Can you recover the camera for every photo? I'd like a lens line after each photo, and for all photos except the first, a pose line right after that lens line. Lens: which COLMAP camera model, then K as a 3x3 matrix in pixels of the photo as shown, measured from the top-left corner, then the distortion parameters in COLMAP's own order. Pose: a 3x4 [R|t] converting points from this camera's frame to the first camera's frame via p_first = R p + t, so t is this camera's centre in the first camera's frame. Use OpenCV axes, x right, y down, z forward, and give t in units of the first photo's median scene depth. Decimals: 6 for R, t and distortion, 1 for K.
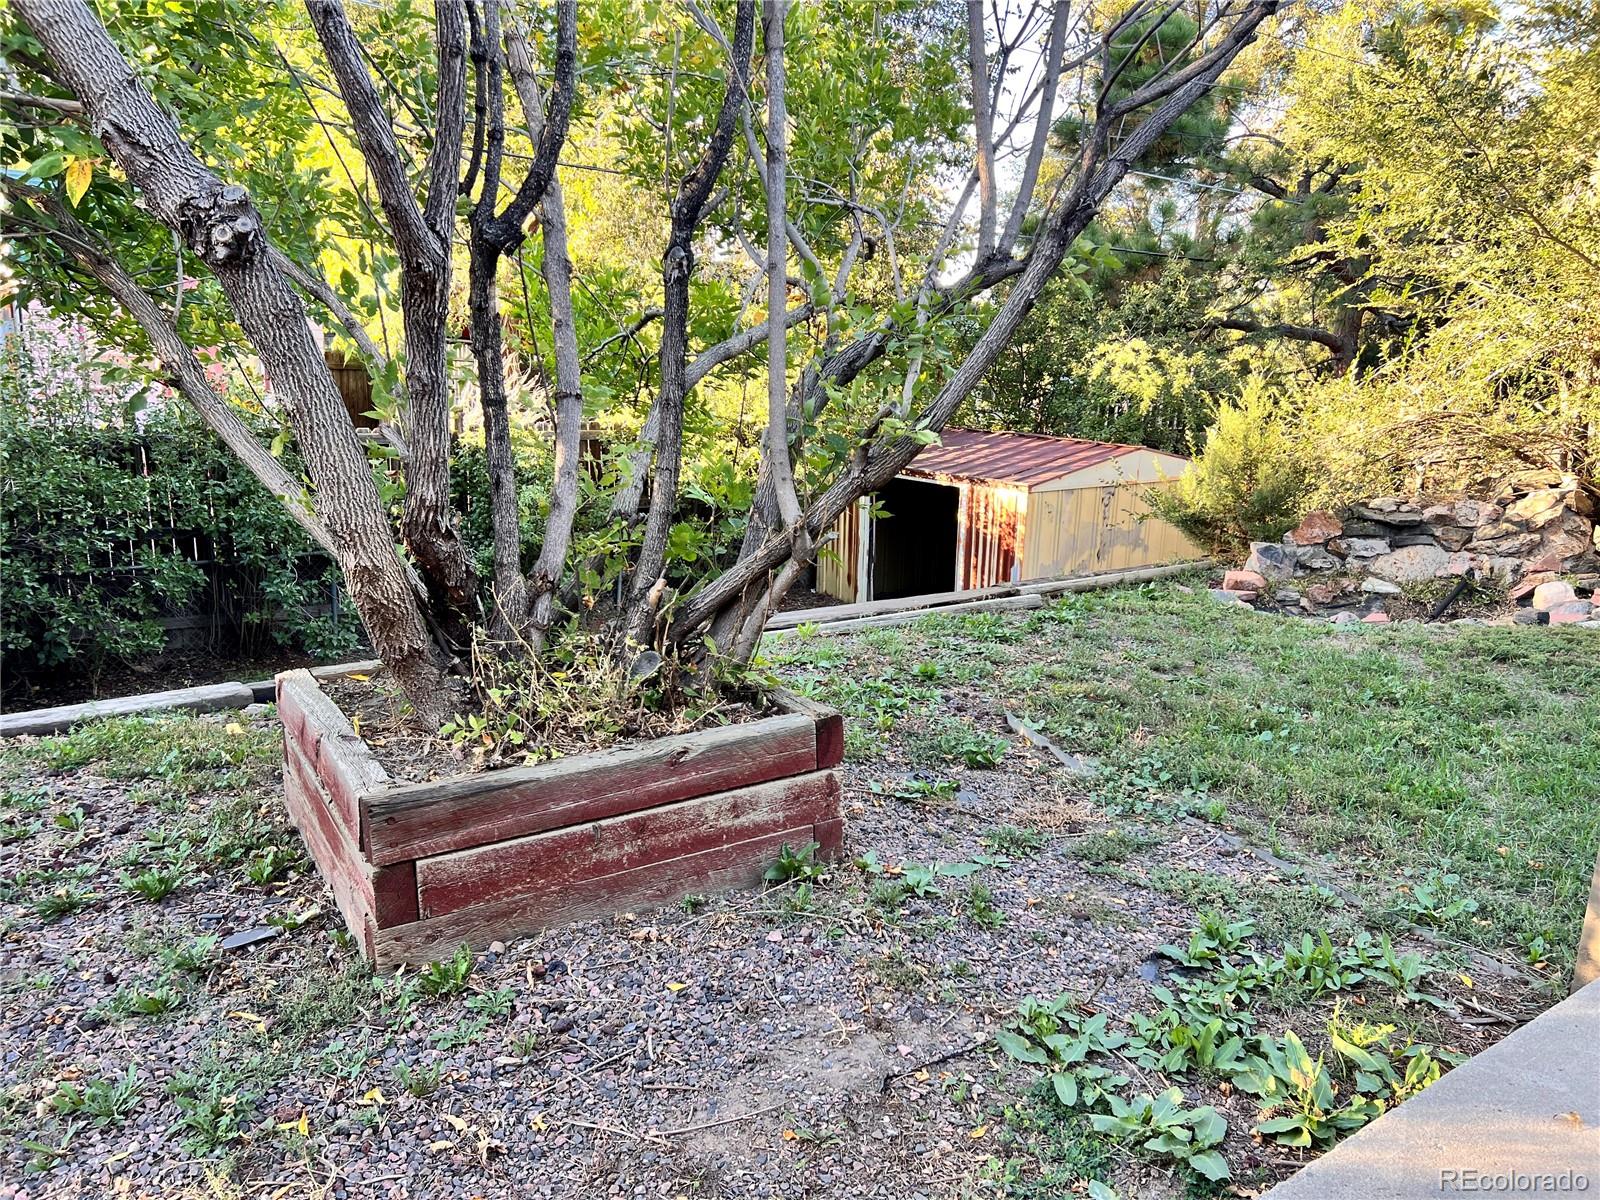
lens RADIAL K [[1202.1, 0, 797.9], [0, 1202.1, 601.2], [0, 0, 1]] dist [0.034086, -0.024387]
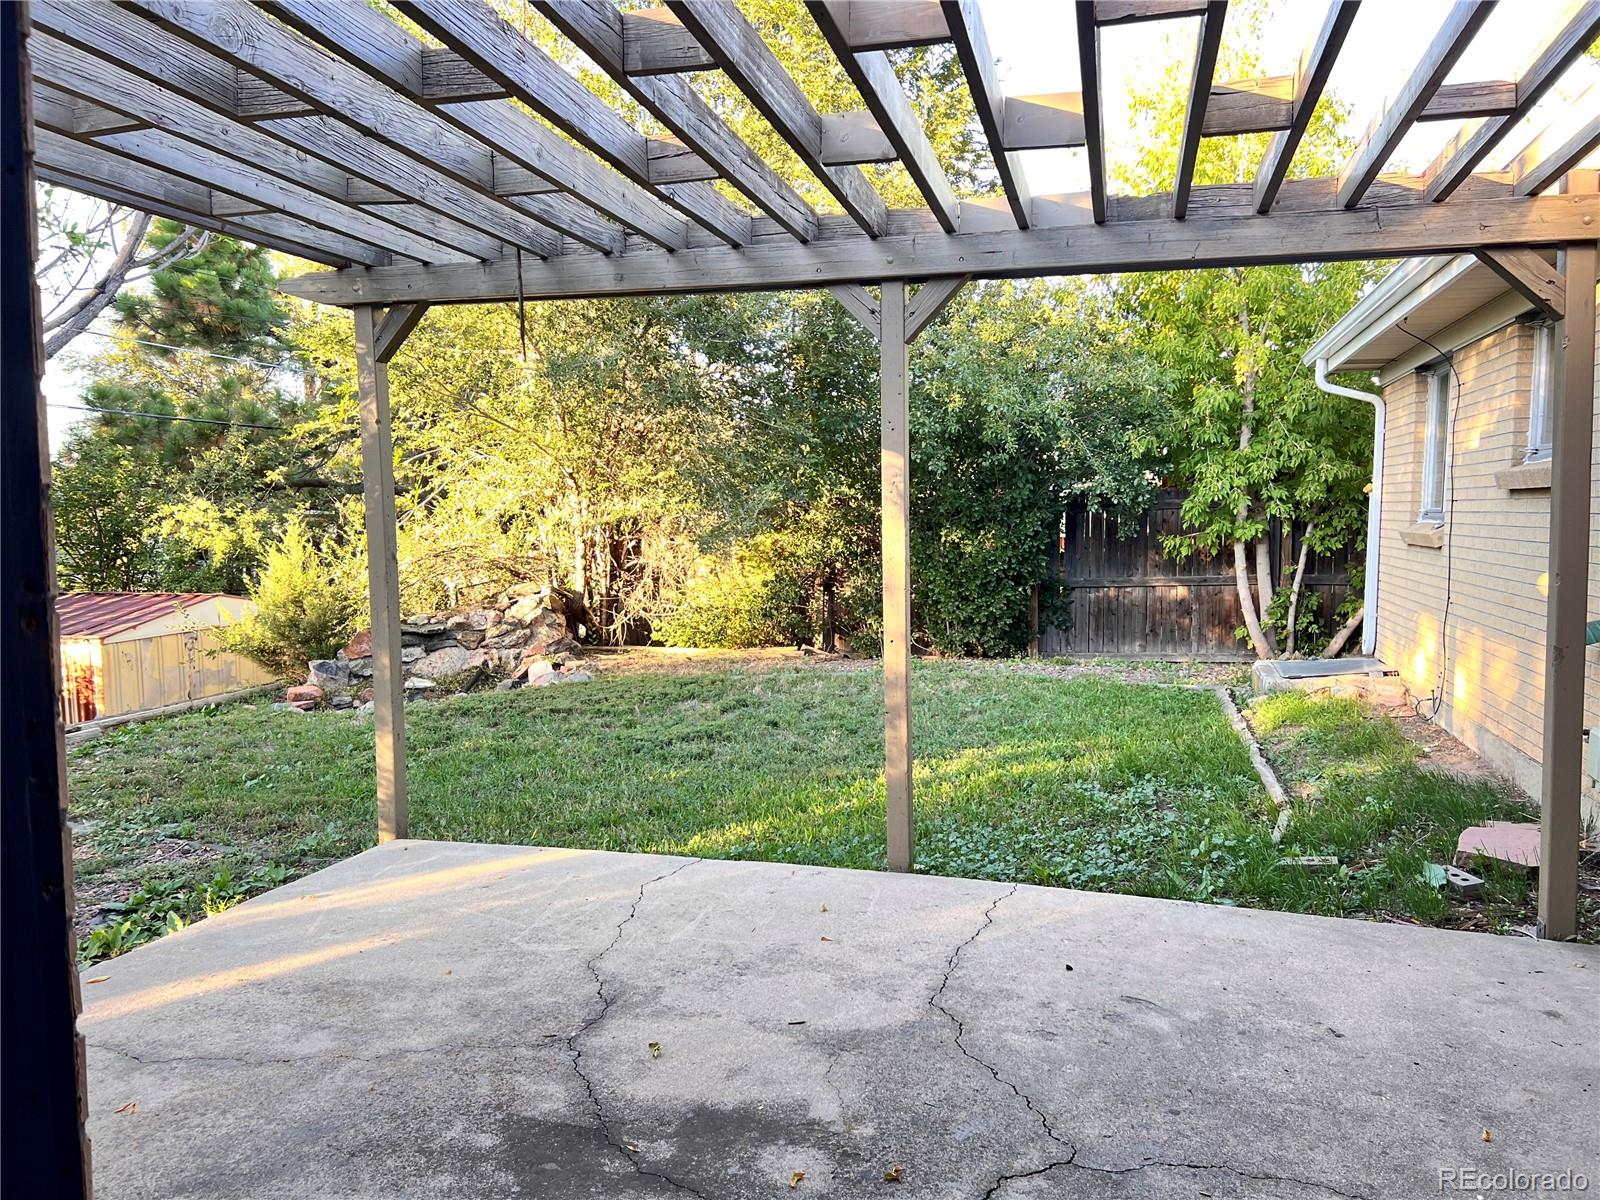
lens RADIAL K [[1202.1, 0, 801.6], [0, 1202.1, 602.4], [0, 0, 1]] dist [0.034086, -0.024387]
pose [[0.784962, -0.097478, 0.611827, 0.030054], [0.172214, 0.982956, -0.064339, 0.054002], [-0.595127, 0.155869, 0.788371, -0.243838]]
